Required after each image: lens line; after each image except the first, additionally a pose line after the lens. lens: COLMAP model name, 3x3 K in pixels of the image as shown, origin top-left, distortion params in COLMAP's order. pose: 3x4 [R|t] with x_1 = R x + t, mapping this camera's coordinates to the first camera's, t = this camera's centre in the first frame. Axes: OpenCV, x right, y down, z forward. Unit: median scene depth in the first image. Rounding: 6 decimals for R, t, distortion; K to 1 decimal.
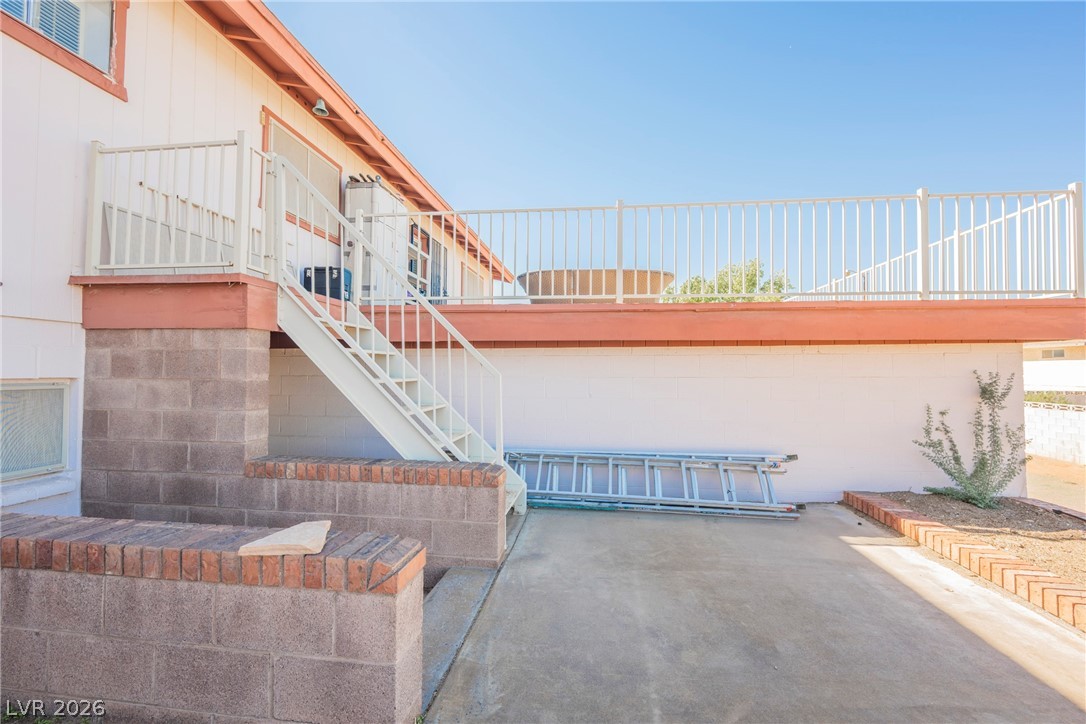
lens RADIAL K [[416.1, 0, 544.5], [0, 416.1, 342.4], [0, 0, 1]] dist [-0.000652, -0.000084]
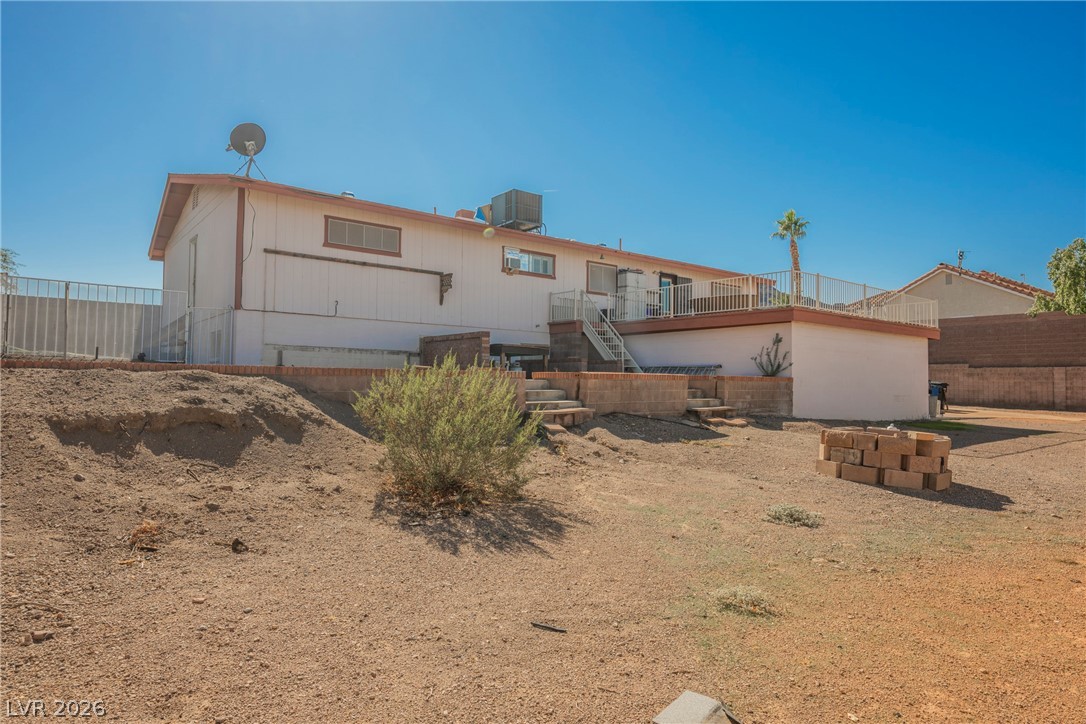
lens RADIAL K [[572.1, 0, 543.0], [0, 572.1, 362.0], [0, 0, 1]] dist [0.000014, -0.000003]
pose [[0.709173, -0.021120, -0.704718, 3.185952], [0.014662, 0.999777, -0.015207, 0.360138], [0.704882, 0.000452, 0.709324, -3.427795]]
